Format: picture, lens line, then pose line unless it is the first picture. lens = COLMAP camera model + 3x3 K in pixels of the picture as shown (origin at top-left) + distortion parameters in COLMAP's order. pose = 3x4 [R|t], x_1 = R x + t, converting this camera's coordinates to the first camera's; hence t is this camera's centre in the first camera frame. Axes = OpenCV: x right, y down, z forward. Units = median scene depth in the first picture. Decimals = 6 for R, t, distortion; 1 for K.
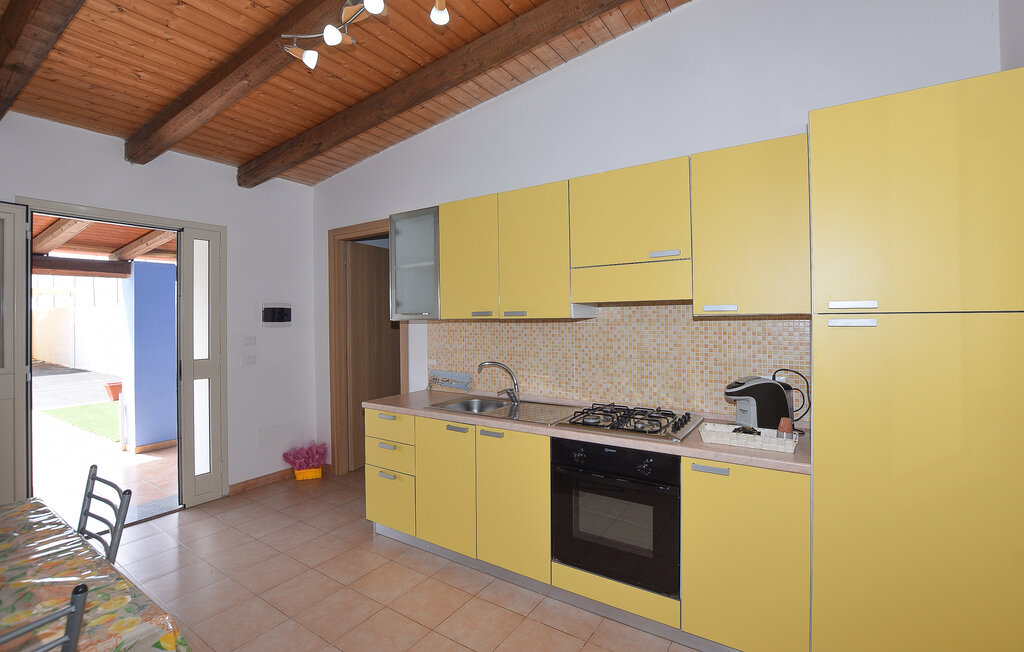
lens RADIAL K [[457.9, 0, 511.1], [0, 457.9, 321.4], [0, 0, 1]] dist [-0.001646, 0.000040]
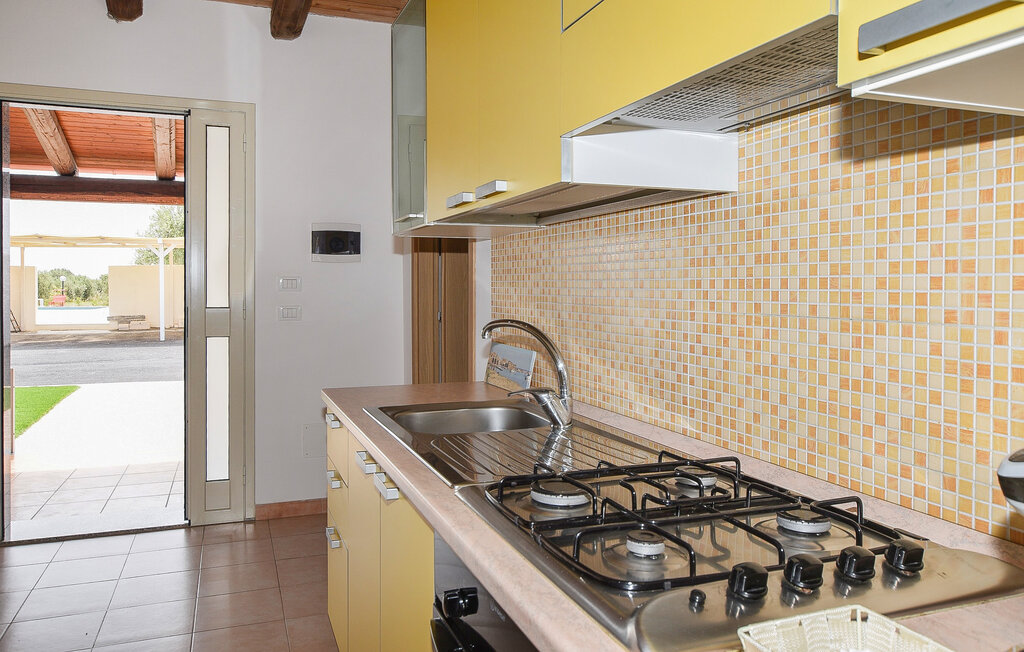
lens RADIAL K [[733.4, 0, 499.7], [0, 733.4, 296.5], [0, 0, 1]] dist [0.013618, 0.003633]
pose [[0.814159, 0.017315, -0.580384, 0.361837], [-0.009248, 0.999815, 0.016856, 0.059284], [0.580568, -0.008356, 0.814169, 0.486896]]
